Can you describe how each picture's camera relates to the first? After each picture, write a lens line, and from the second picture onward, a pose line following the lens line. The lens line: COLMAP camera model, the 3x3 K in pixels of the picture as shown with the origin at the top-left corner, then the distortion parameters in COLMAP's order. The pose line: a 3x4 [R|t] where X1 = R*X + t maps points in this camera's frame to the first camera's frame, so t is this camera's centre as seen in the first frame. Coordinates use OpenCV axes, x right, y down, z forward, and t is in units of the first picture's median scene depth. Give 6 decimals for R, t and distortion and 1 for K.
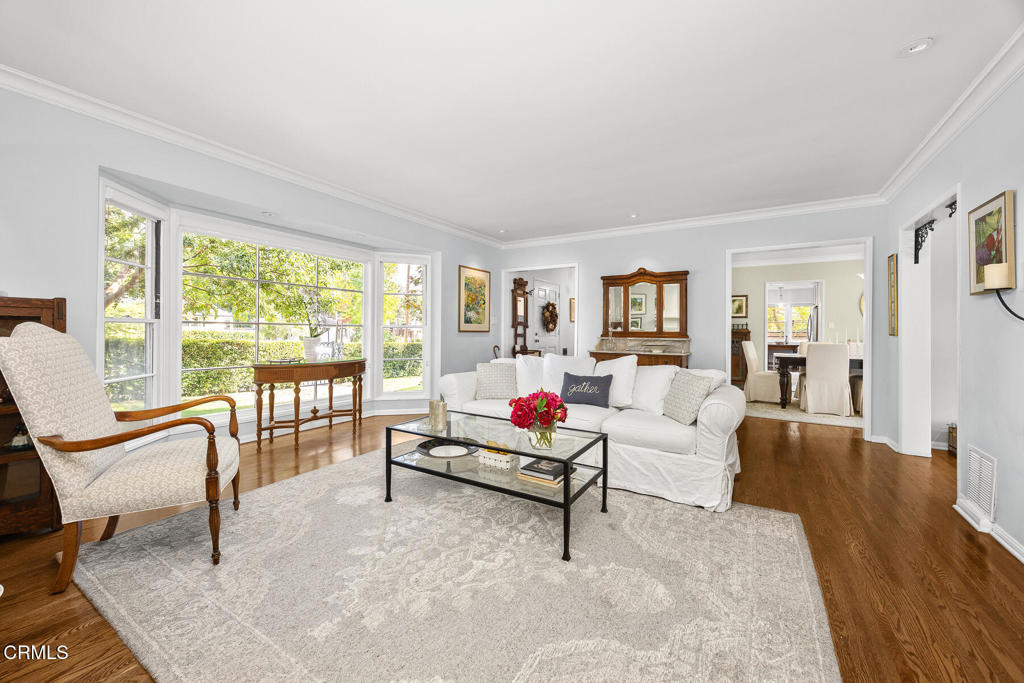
lens RADIAL K [[392.1, 0, 512.2], [0, 392.1, 337.0], [0, 0, 1]] dist [-0.003047, -0.000207]
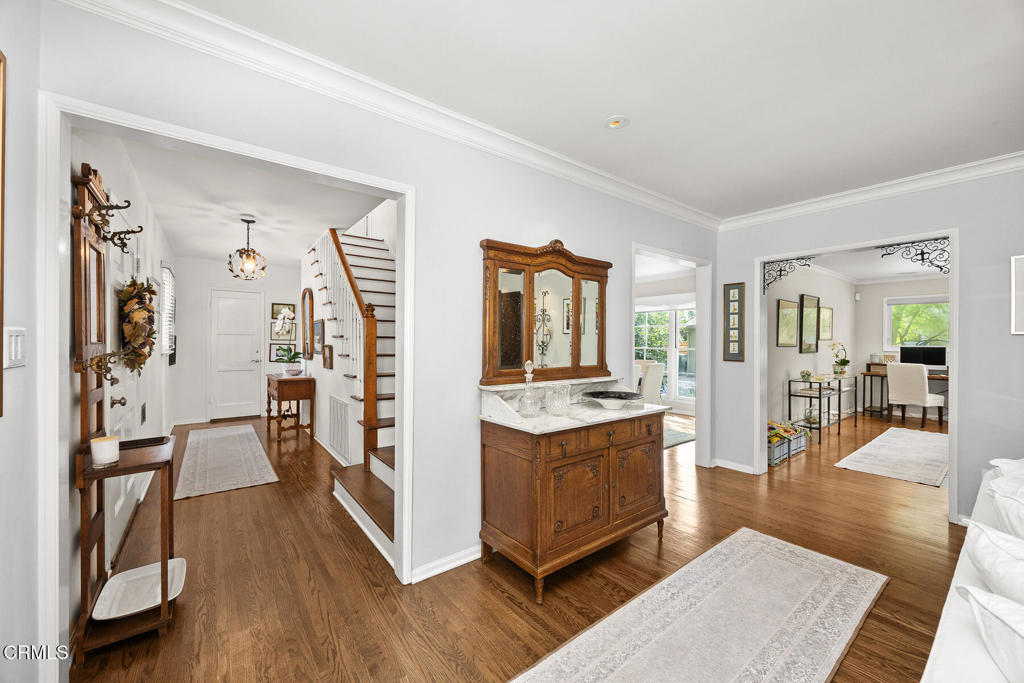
lens RADIAL K [[394.7, 0, 509.1], [0, 394.7, 343.9], [0, 0, 1]] dist [-0.000619, 0.000033]
pose [[0.368339, -0.014069, 0.929585, -0.120700], [0.011866, 0.999875, 0.010431, -0.038148], [-0.929616, 0.007188, 0.368460, 0.652764]]
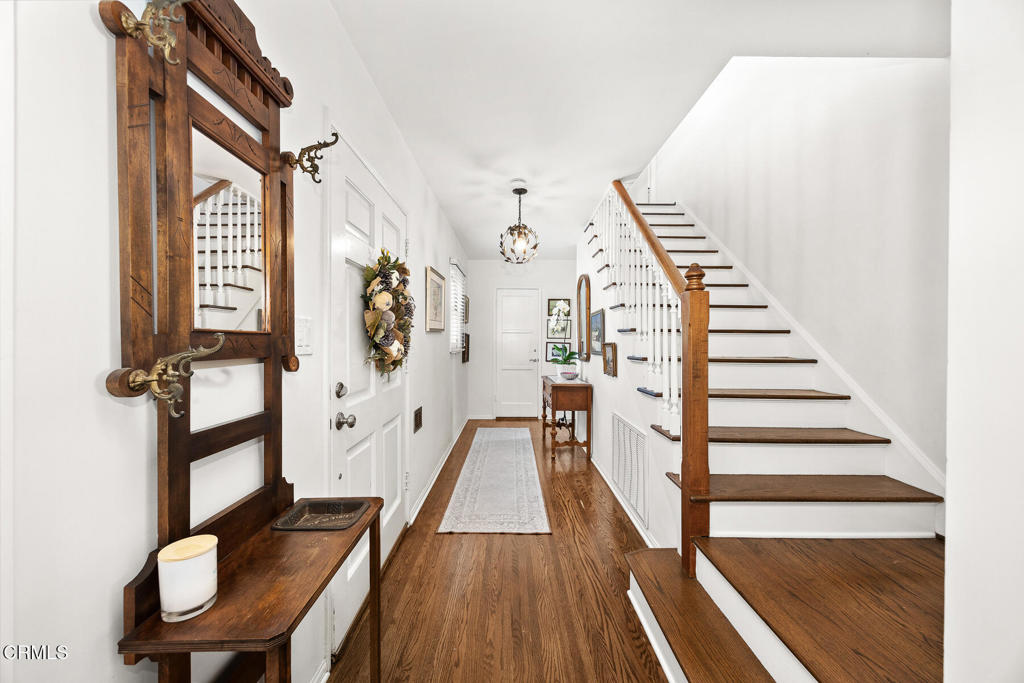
lens RADIAL K [[392.1, 0, 512.2], [0, 392.1, 337.0], [0, 0, 1]] dist [-0.003047, -0.000207]
pose [[0.851919, -0.002521, 0.523668, 0.033119], [0.012551, 0.999799, -0.015605, -0.034246], [-0.523523, 0.019866, 0.851780, 0.838337]]
